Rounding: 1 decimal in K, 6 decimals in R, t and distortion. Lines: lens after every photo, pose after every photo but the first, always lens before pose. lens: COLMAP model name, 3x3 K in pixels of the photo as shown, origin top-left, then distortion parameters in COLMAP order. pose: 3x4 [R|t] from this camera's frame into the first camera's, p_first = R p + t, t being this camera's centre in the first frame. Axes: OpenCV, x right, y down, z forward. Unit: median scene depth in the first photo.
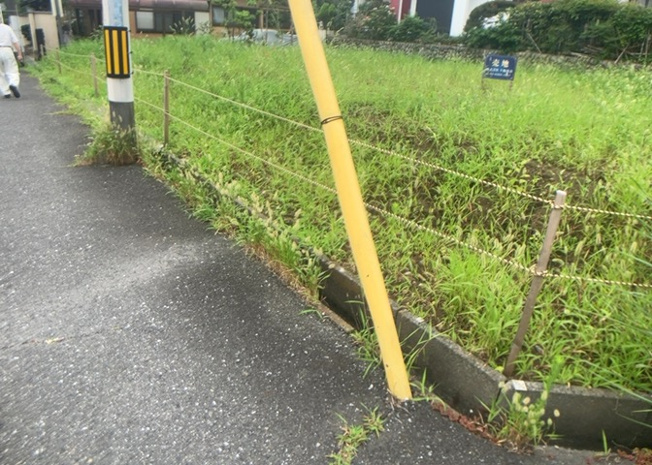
lens RADIAL K [[428.2, 0, 314.0], [0, 428.2, 214.7], [0, 0, 1]] dist [-0.086213, 0.003019]
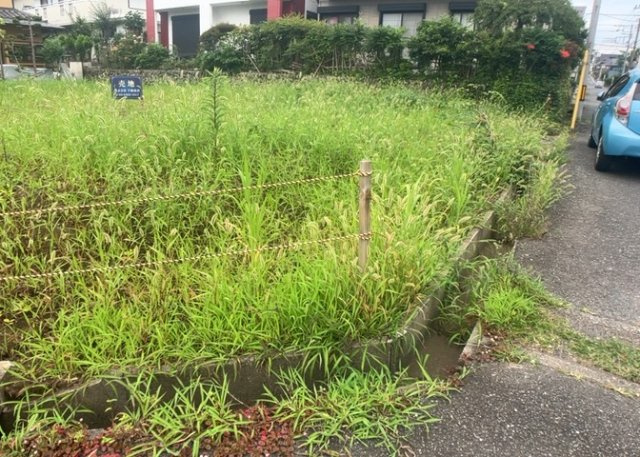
lens RADIAL K [[420.4, 0, 316.5], [0, 420.4, 221.2], [0, 0, 1]] dist [-0.086213, 0.003019]
pose [[0.938426, -0.126301, 0.321567, 0.303987], [0.139807, 0.989993, -0.019162, 0.030917], [-0.315929, 0.062939, 0.946693, -0.041325]]
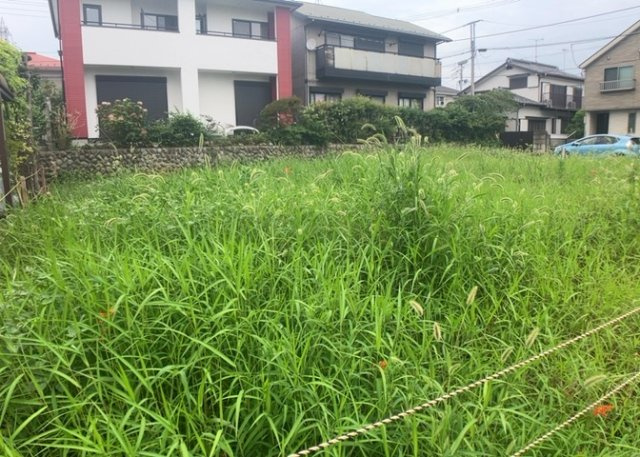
lens RADIAL K [[420.4, 0, 321.0], [0, 420.4, 209.2], [0, 0, 1]] dist [-0.086213, 0.003019]
pose [[0.119652, -0.212536, 0.969800, -0.657967], [0.398856, 0.904814, 0.149083, -0.434839], [-0.909174, 0.368972, 0.193034, 0.909778]]
